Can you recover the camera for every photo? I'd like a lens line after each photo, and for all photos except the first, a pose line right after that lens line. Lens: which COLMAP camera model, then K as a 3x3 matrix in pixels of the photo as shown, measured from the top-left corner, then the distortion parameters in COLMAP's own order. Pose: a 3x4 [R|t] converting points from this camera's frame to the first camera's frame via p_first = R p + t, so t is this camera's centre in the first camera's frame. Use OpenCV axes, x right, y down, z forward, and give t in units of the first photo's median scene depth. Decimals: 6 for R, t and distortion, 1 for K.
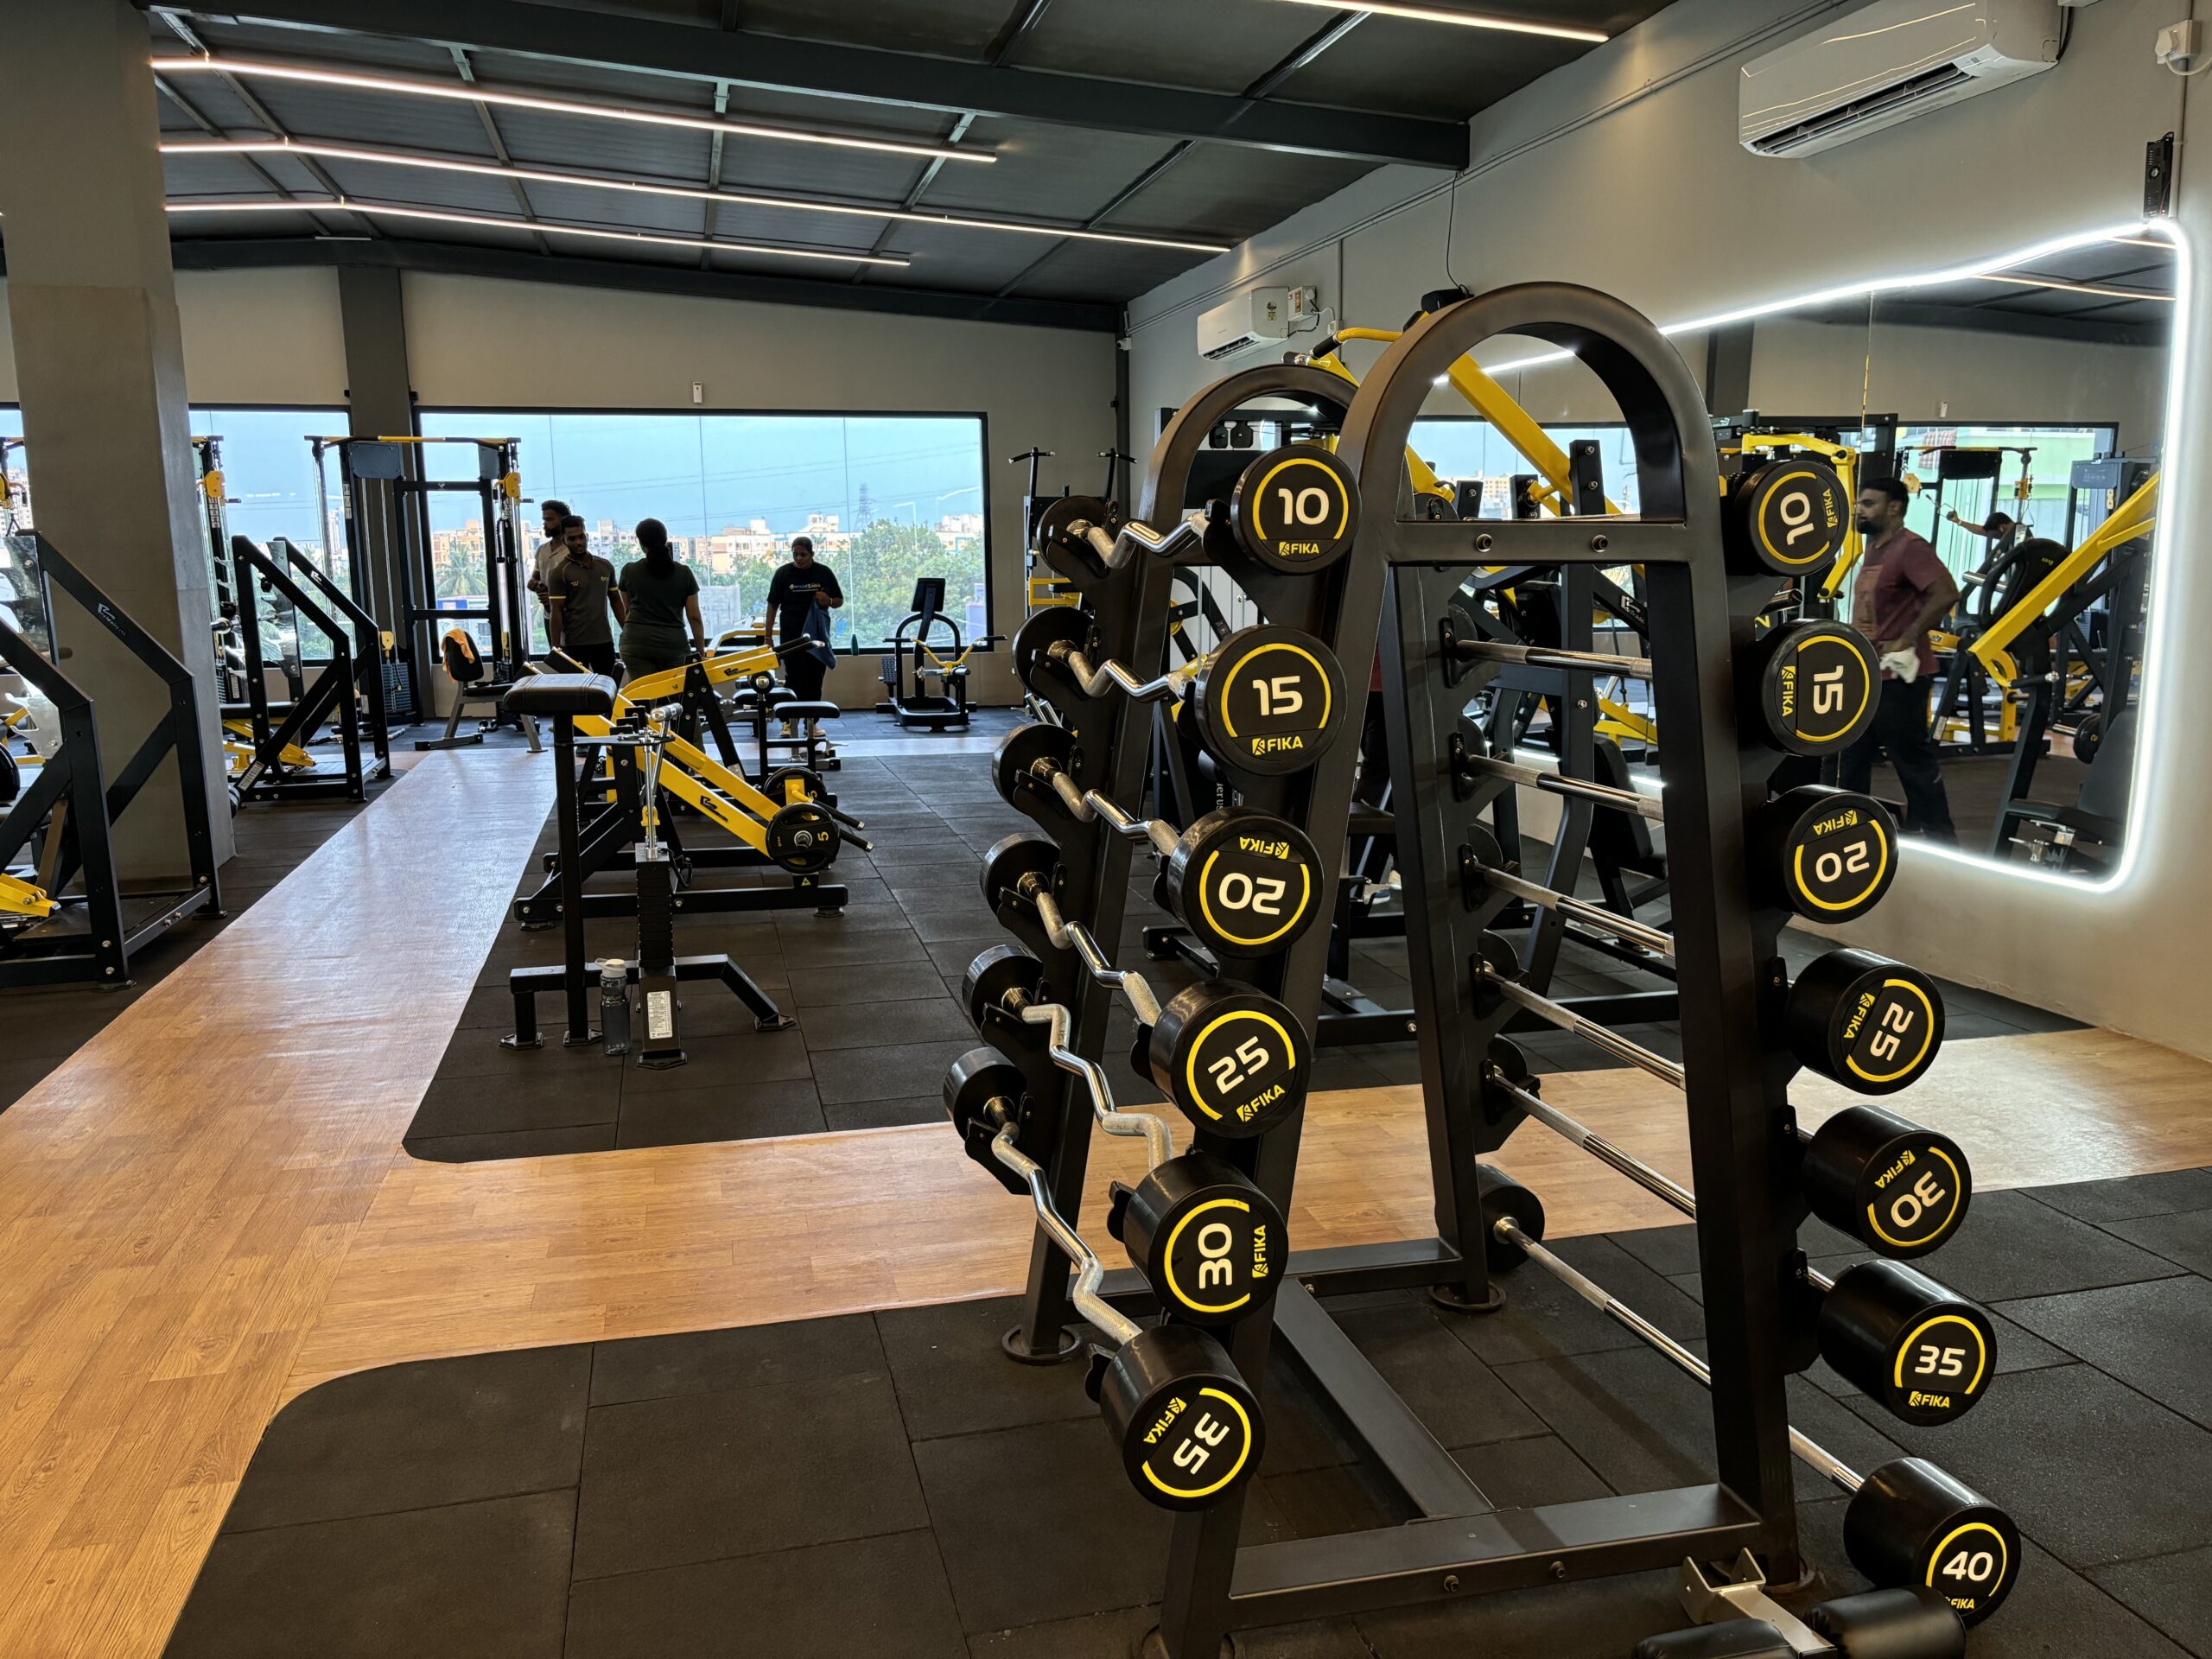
lens RADIAL K [[1673.2, 0, 1120.5], [0, 1673.2, 832.7], [0, 0, 1]] dist [0.024355, -0.015744]
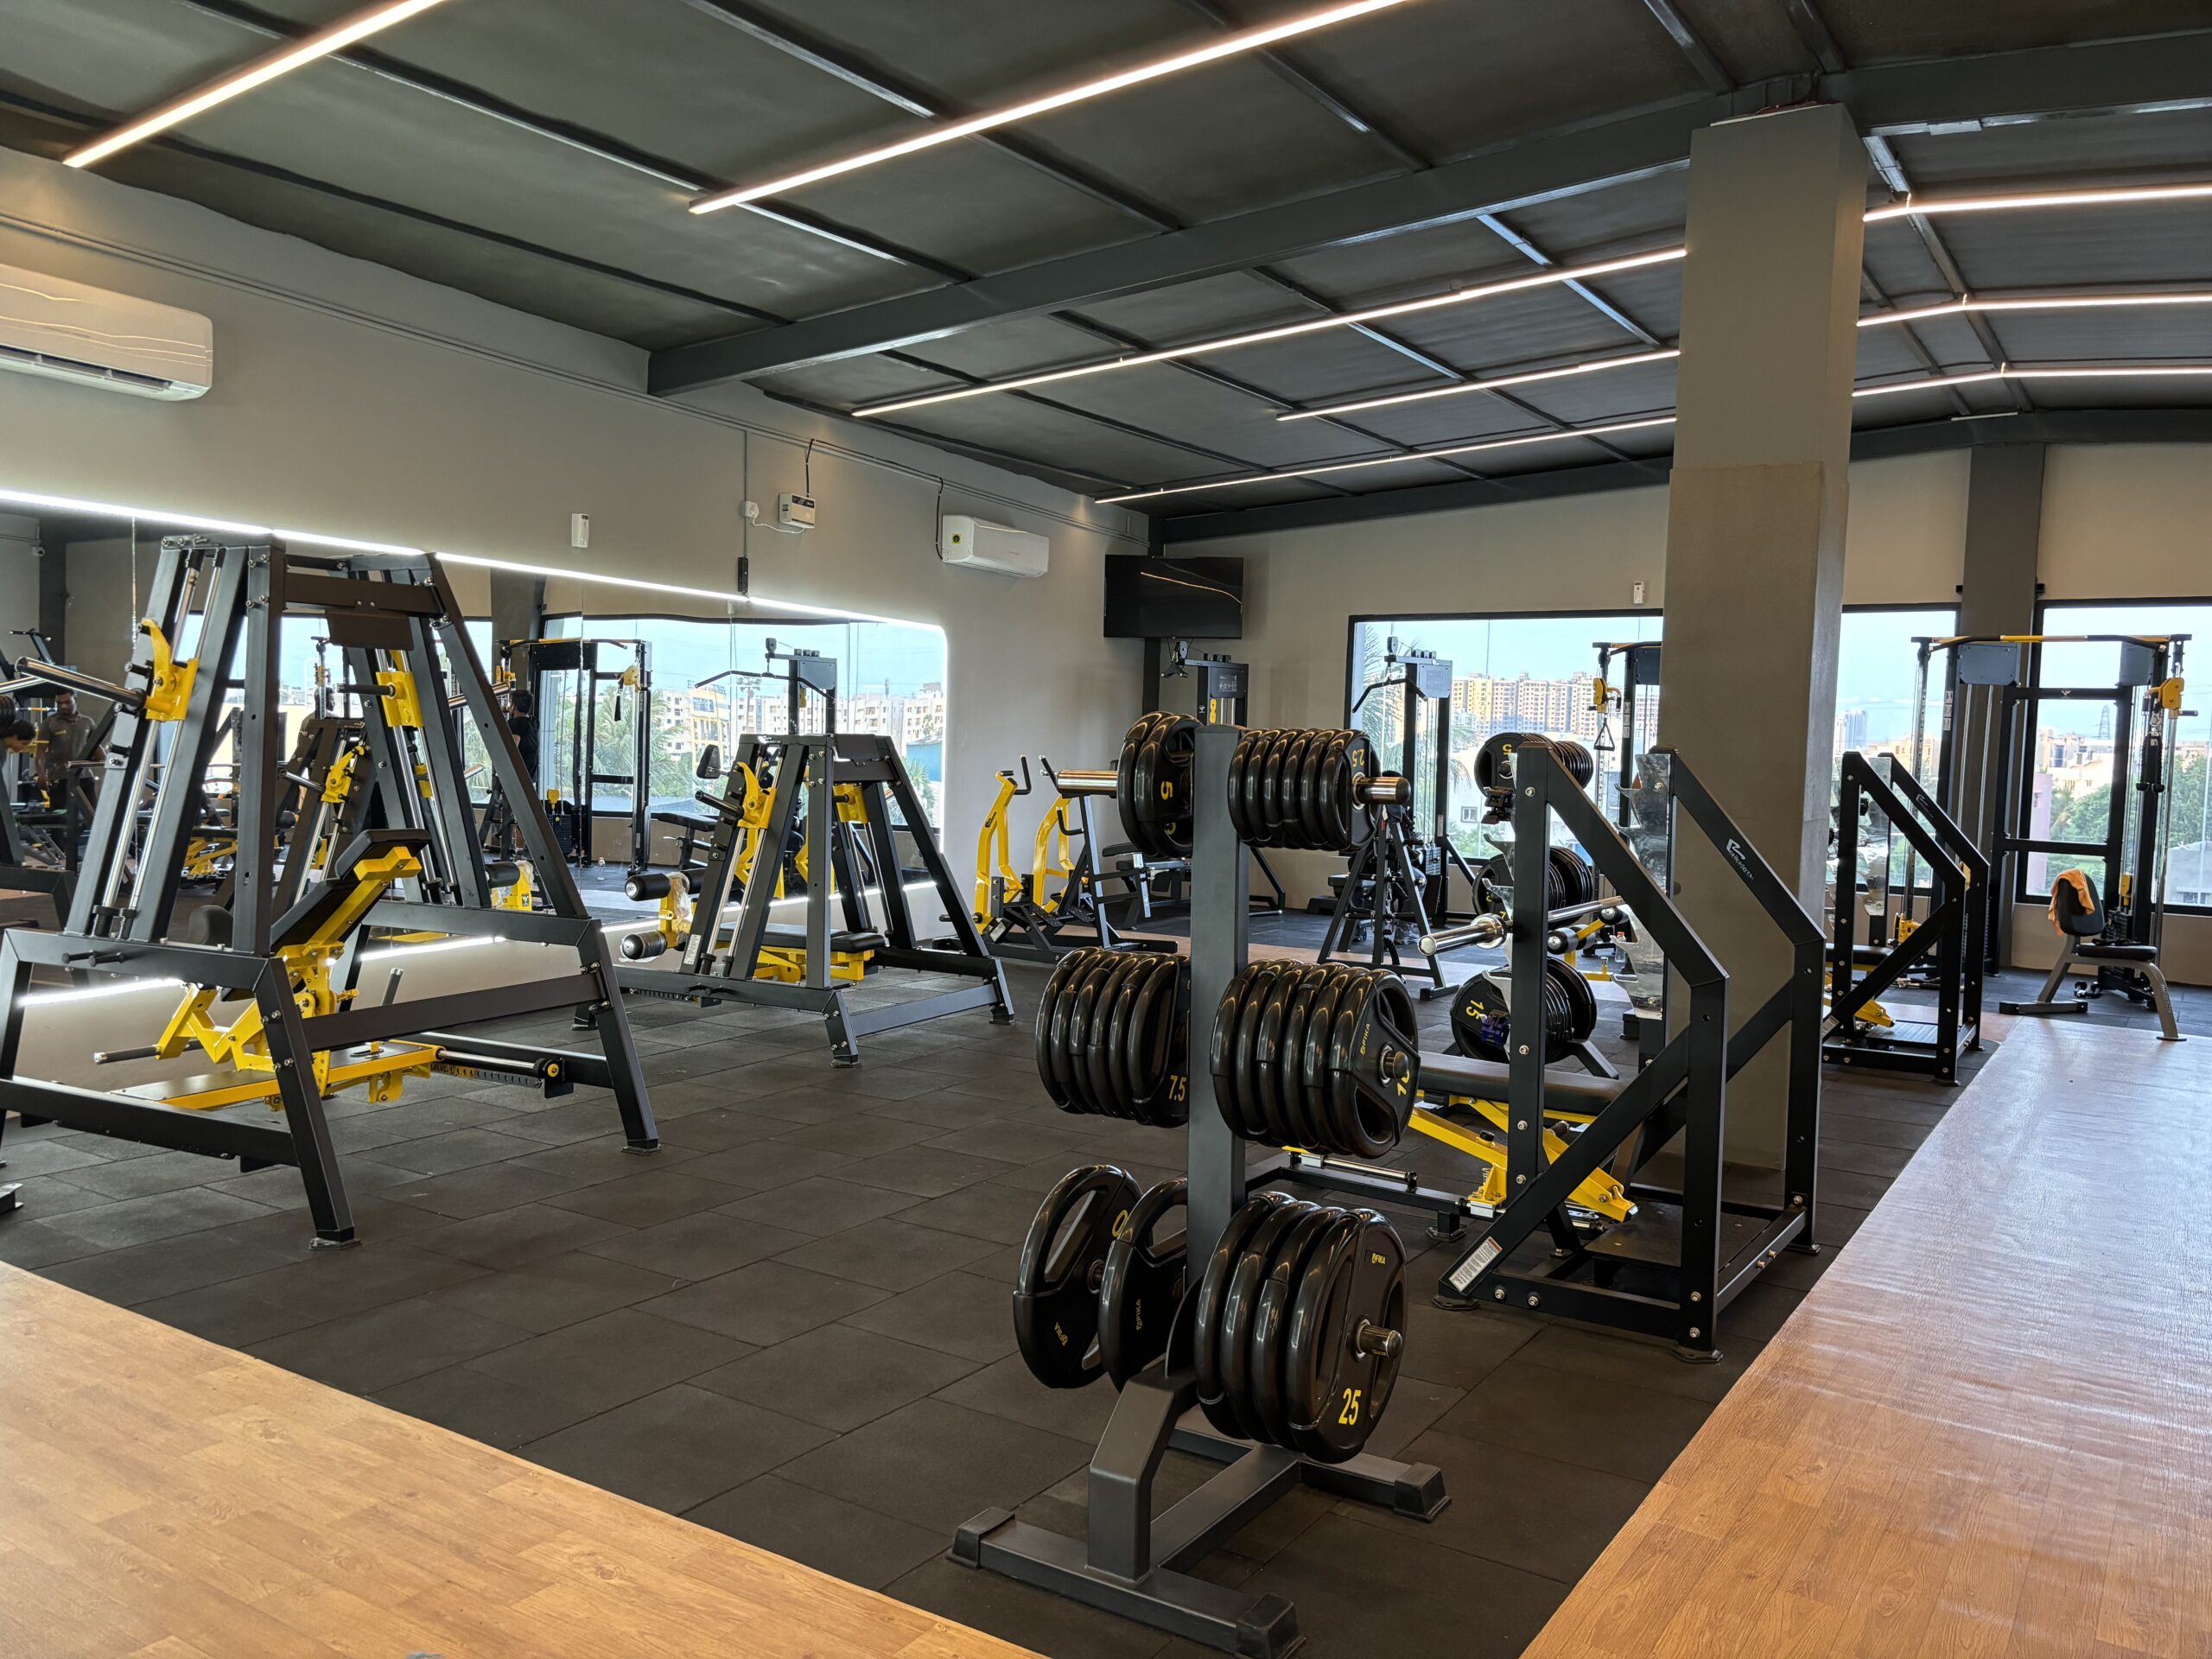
lens RADIAL K [[1673.2, 0, 1106.3], [0, 1673.2, 840.3], [0, 0, 1]] dist [0.024355, -0.015744]
pose [[0.664048, 0.075348, -0.743884, -0.101072], [-0.159352, 0.986313, -0.042345, -0.026366], [0.730512, 0.146659, 0.666966, 0.120063]]
